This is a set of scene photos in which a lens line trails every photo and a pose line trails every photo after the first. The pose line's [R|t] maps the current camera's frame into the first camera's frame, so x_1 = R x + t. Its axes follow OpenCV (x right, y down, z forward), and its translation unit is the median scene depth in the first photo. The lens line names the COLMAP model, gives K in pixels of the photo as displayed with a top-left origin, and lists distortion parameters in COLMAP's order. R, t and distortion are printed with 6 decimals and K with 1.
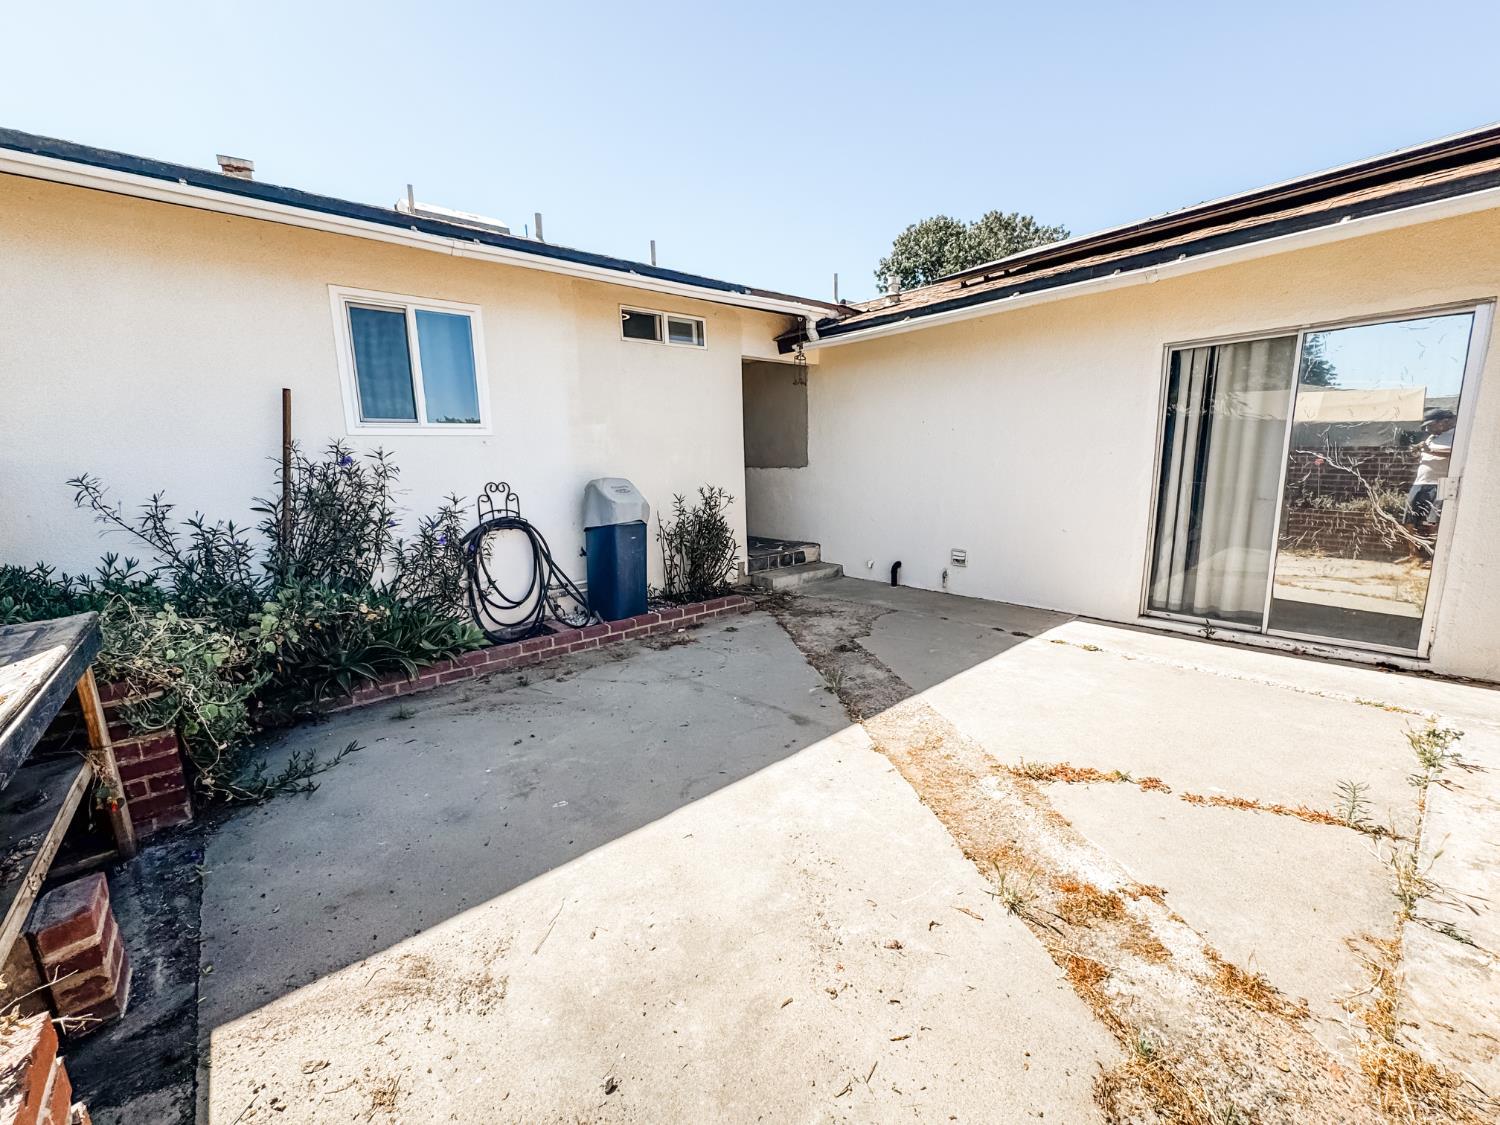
lens RADIAL K [[600.9, 0, 750.0], [0, 600.9, 562.5], [0, 0, 1]] dist [-0.002942, 0.000334]
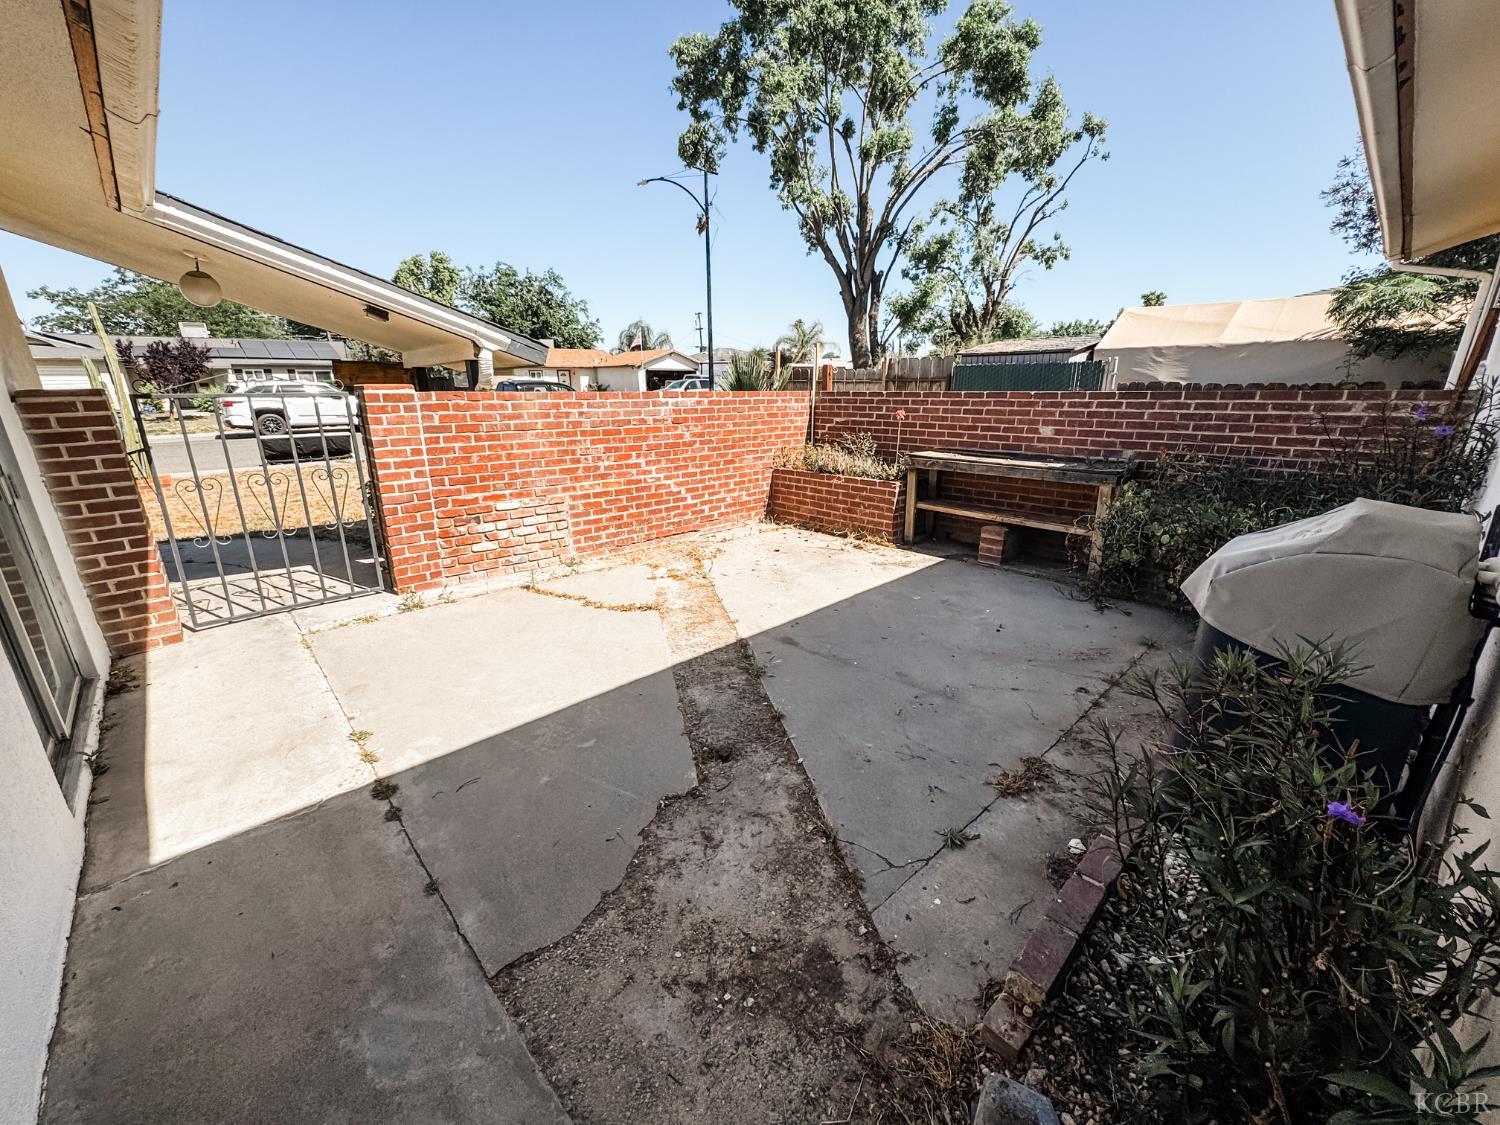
lens RADIAL K [[600.9, 0, 750.0], [0, 600.9, 562.5], [0, 0, 1]] dist [-0.002942, 0.000334]
pose [[-0.998561, 0.042448, -0.032783, 0.164253], [0.022987, 0.890968, 0.453484, -0.354780], [0.048458, 0.452078, -0.890661, 1.691283]]
